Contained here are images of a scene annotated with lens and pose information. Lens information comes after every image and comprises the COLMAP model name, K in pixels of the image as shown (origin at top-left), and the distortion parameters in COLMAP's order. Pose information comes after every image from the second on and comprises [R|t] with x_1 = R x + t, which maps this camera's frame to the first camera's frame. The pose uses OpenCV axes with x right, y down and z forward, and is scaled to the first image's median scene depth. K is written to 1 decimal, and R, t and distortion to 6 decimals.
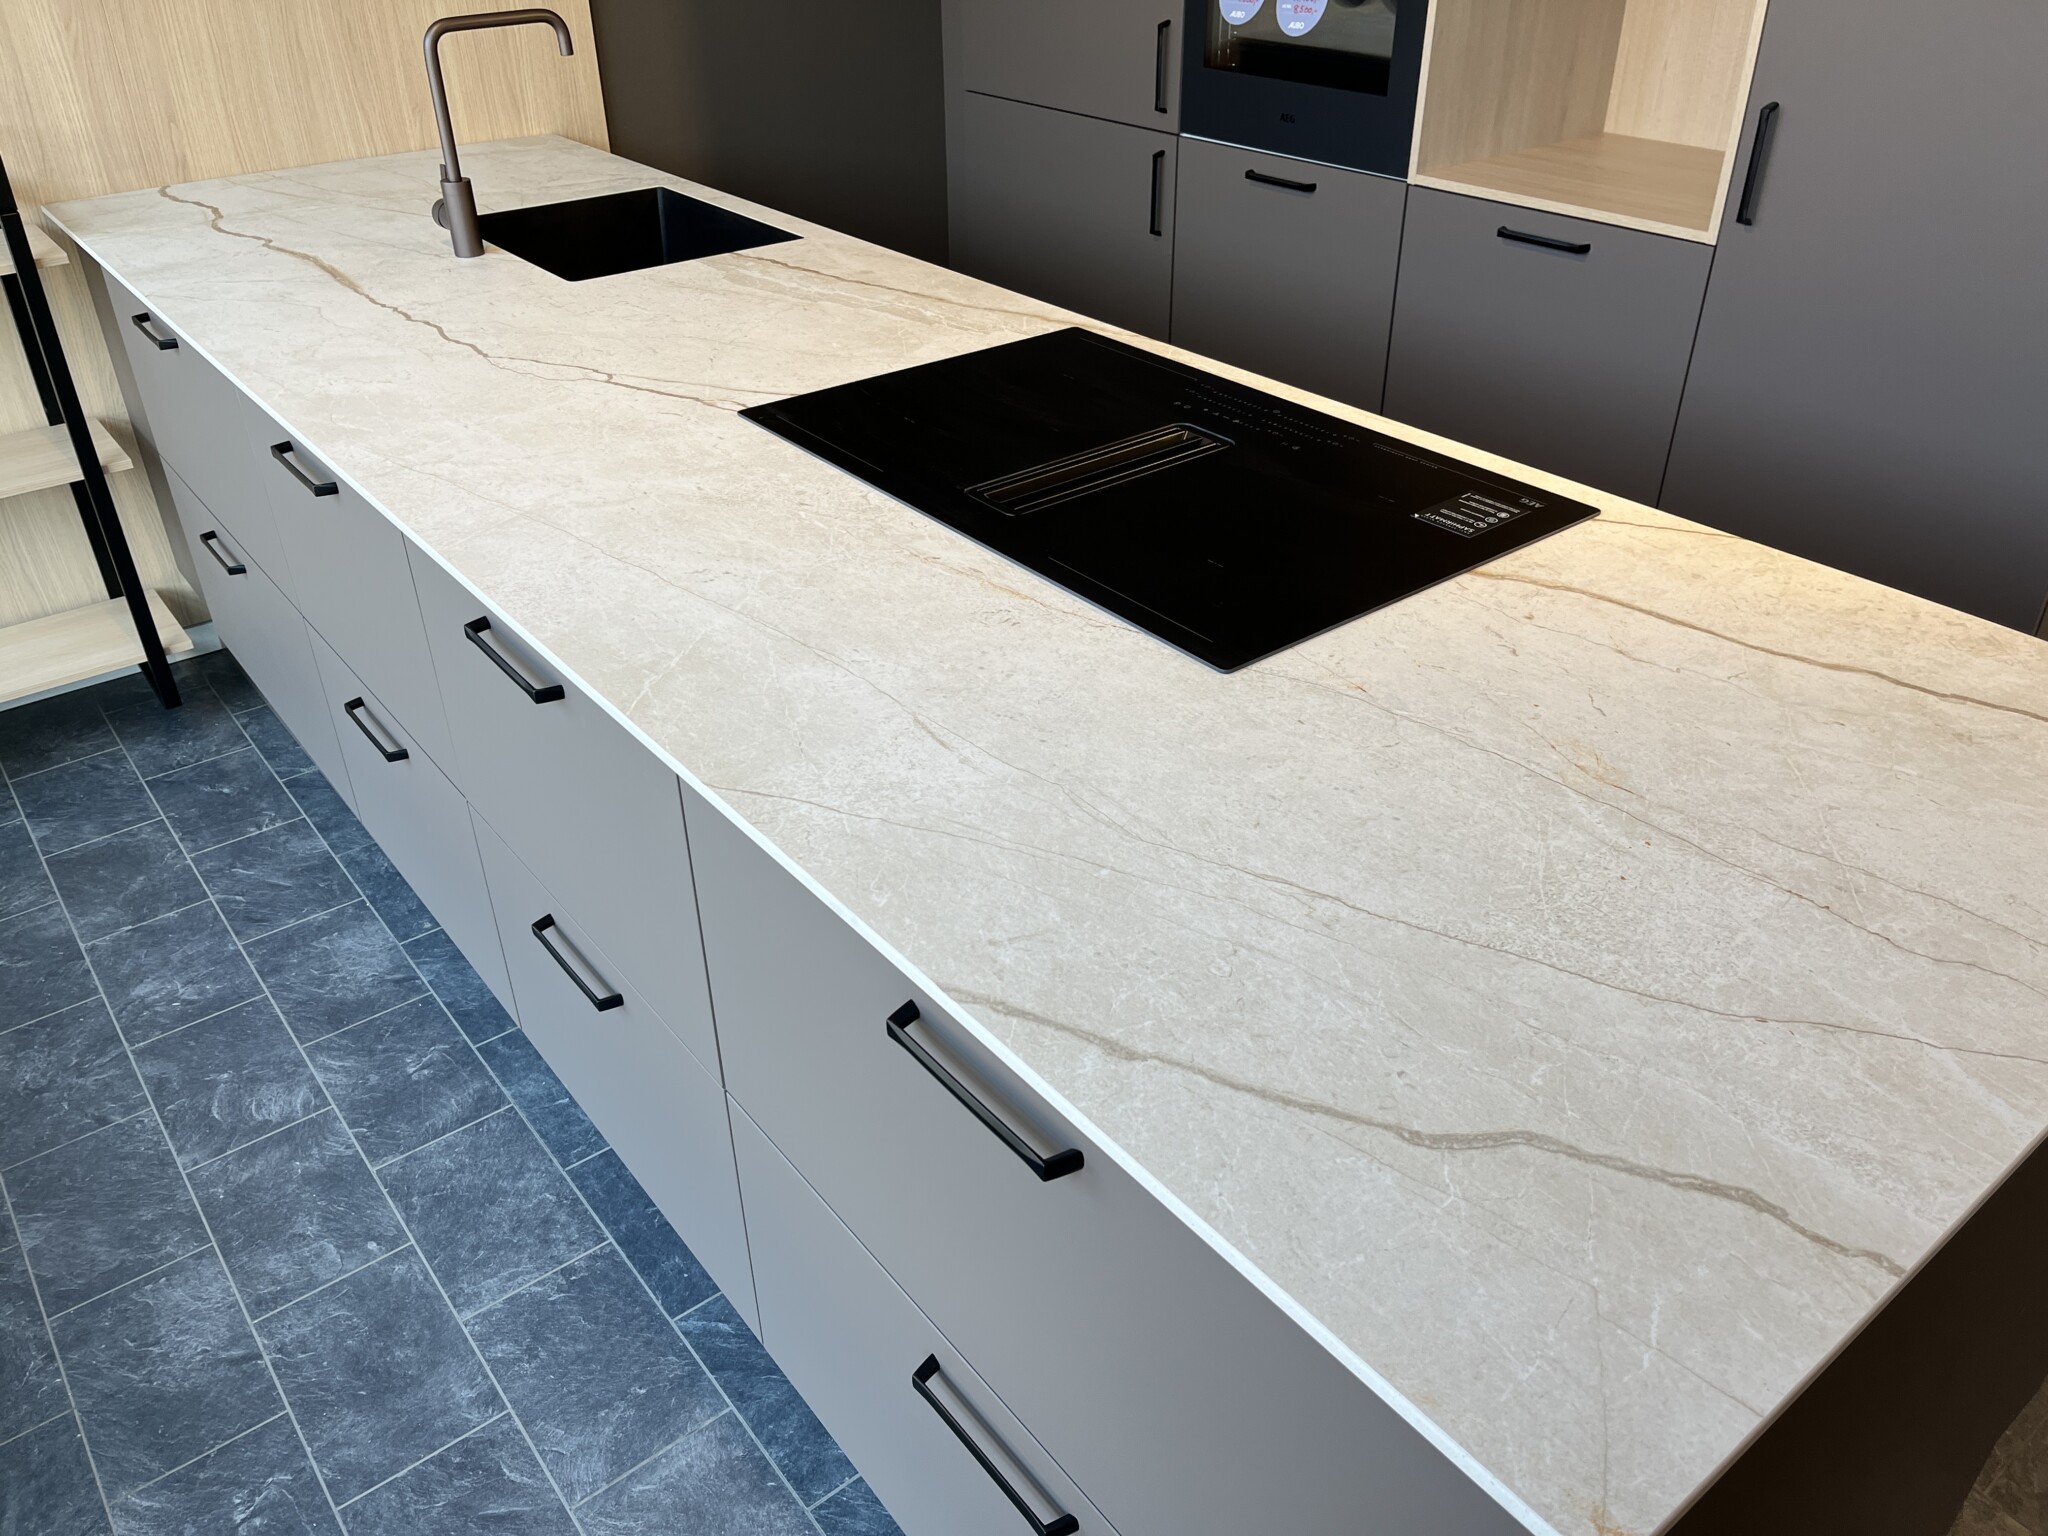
lens RADIAL K [[1562.2, 0, 1024.0], [0, 1562.2, 768.0], [0, 0, 1]] dist [0.063712, -0.117523]
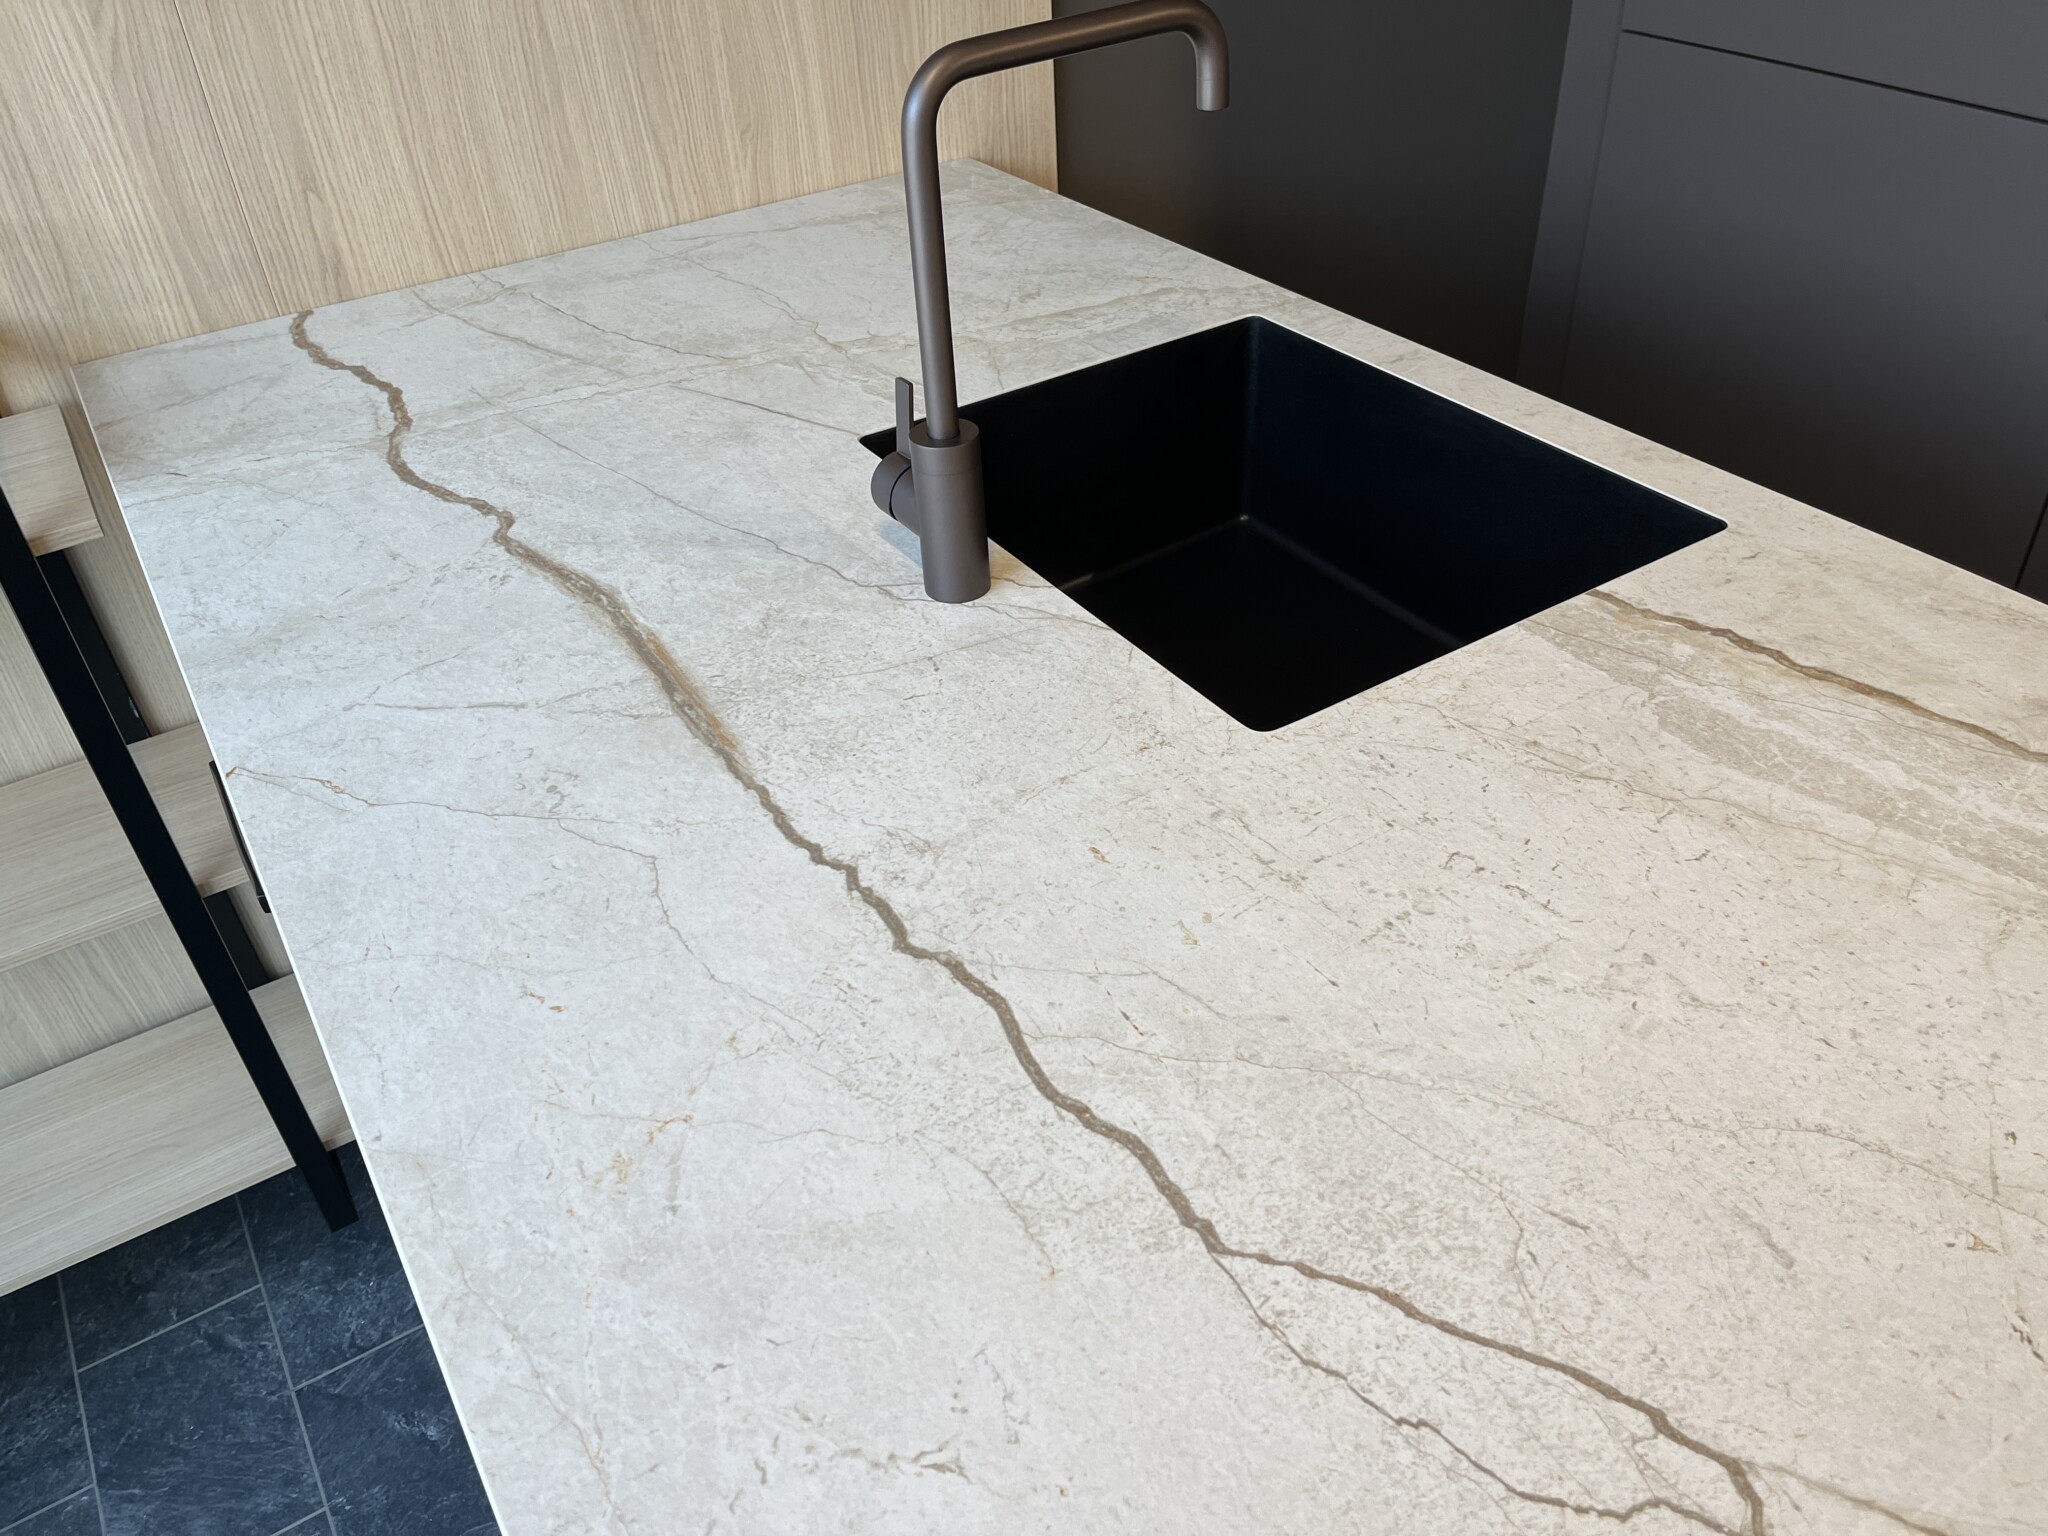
lens RADIAL K [[1562.2, 0, 1024.0], [0, 1562.2, 768.0], [0, 0, 1]] dist [0.063712, -0.117523]
pose [[0.993723, 0.025672, -0.108883, -0.282533], [-0.016668, 0.996426, 0.082815, -0.308637], [0.110619, -0.080481, 0.990599, 0.566487]]
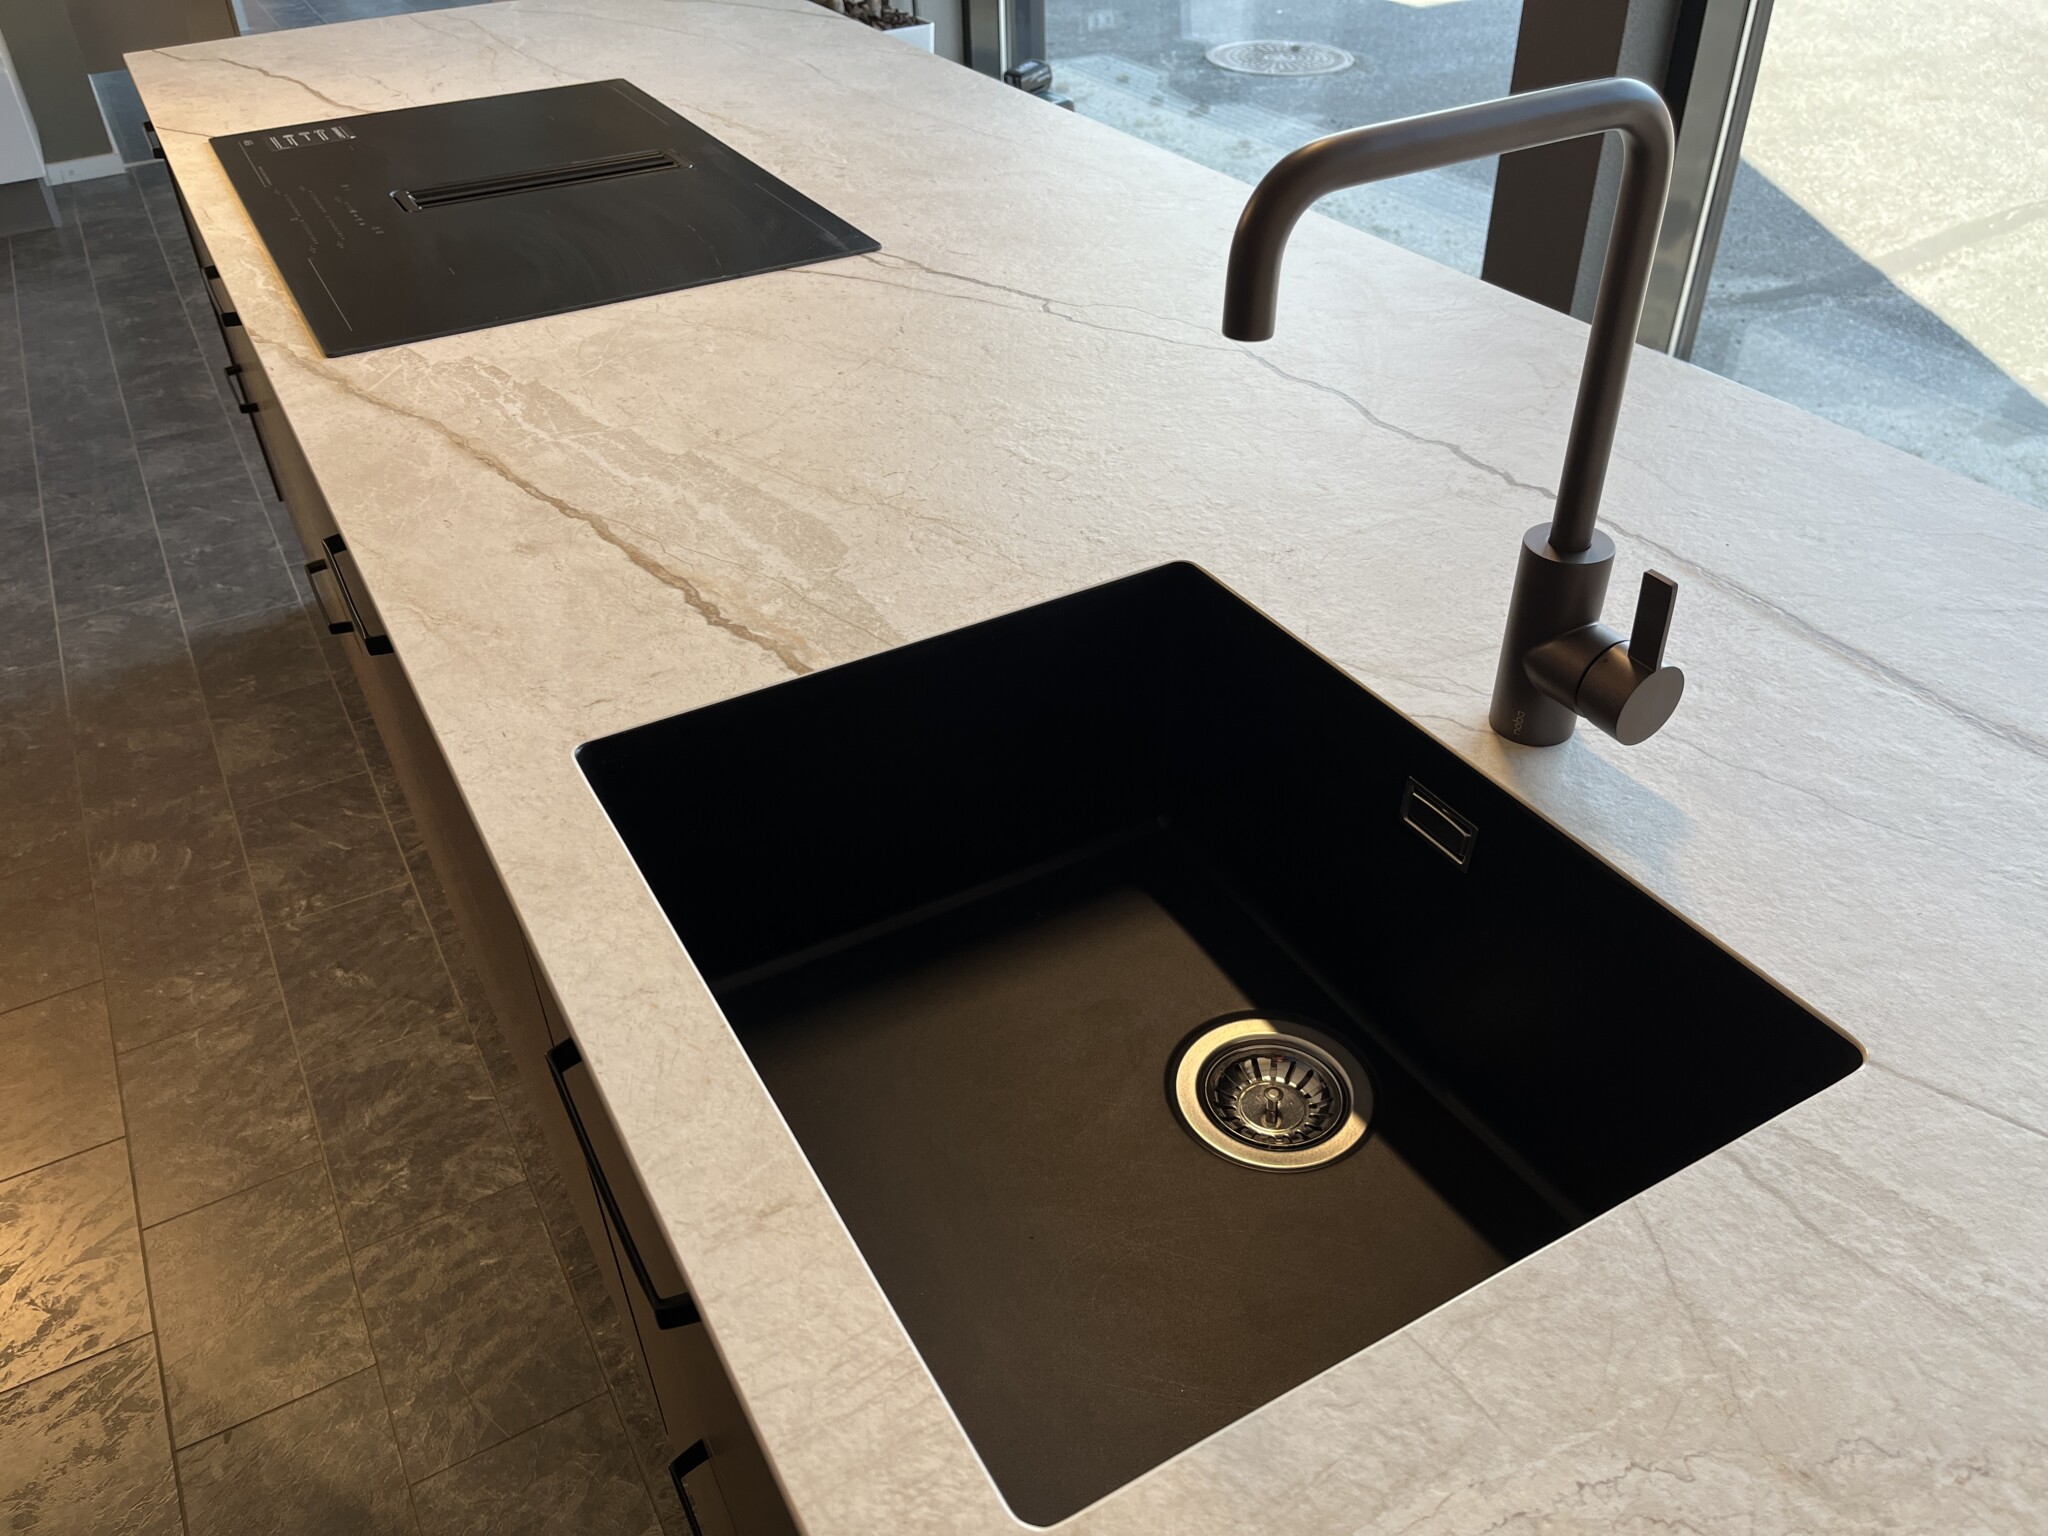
lens RADIAL K [[1562.2, 0, 1024.0], [0, 1562.2, 768.0], [0, 0, 1]] dist [0.063712, -0.117523]
pose [[-0.987513, -0.061489, 0.145040, -0.288629], [0.112863, 0.366180, 0.923674, -0.647171], [-0.109906, 0.928510, -0.354668, 1.129297]]
